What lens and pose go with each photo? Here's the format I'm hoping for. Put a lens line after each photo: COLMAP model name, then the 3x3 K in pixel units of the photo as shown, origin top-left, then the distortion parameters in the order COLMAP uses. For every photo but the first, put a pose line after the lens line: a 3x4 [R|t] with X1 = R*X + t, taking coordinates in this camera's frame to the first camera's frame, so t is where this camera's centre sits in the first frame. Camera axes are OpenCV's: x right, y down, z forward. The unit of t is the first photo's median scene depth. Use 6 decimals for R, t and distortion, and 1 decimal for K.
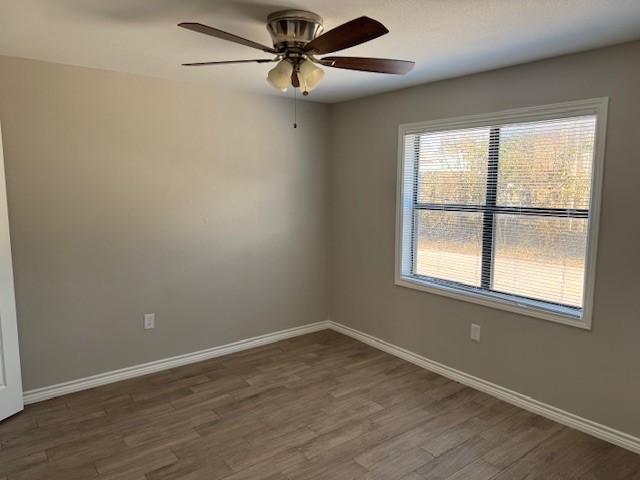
lens RADIAL K [[470.2, 0, 318.4], [0, 470.2, 237.2], [0, 0, 1]] dist [0.012560, 0.003177]
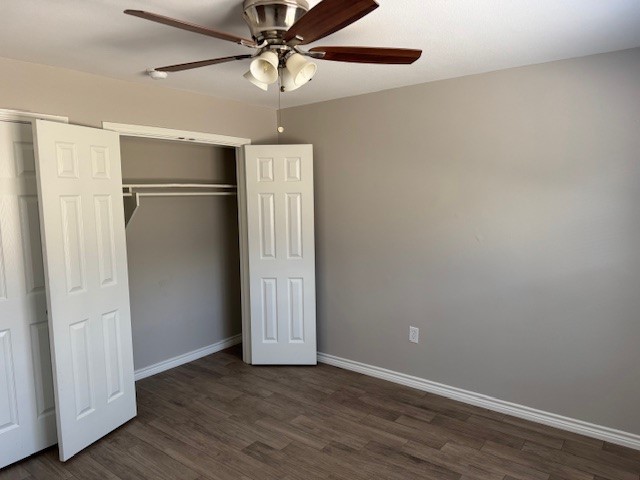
lens RADIAL K [[470.2, 0, 319.2], [0, 470.2, 238.0], [0, 0, 1]] dist [0.012560, 0.003177]
pose [[0.225293, 0.097979, -0.969352, 0.565736], [-0.096797, 0.992259, 0.077798, -0.082683], [0.969471, 0.076303, 0.233033, 0.619160]]
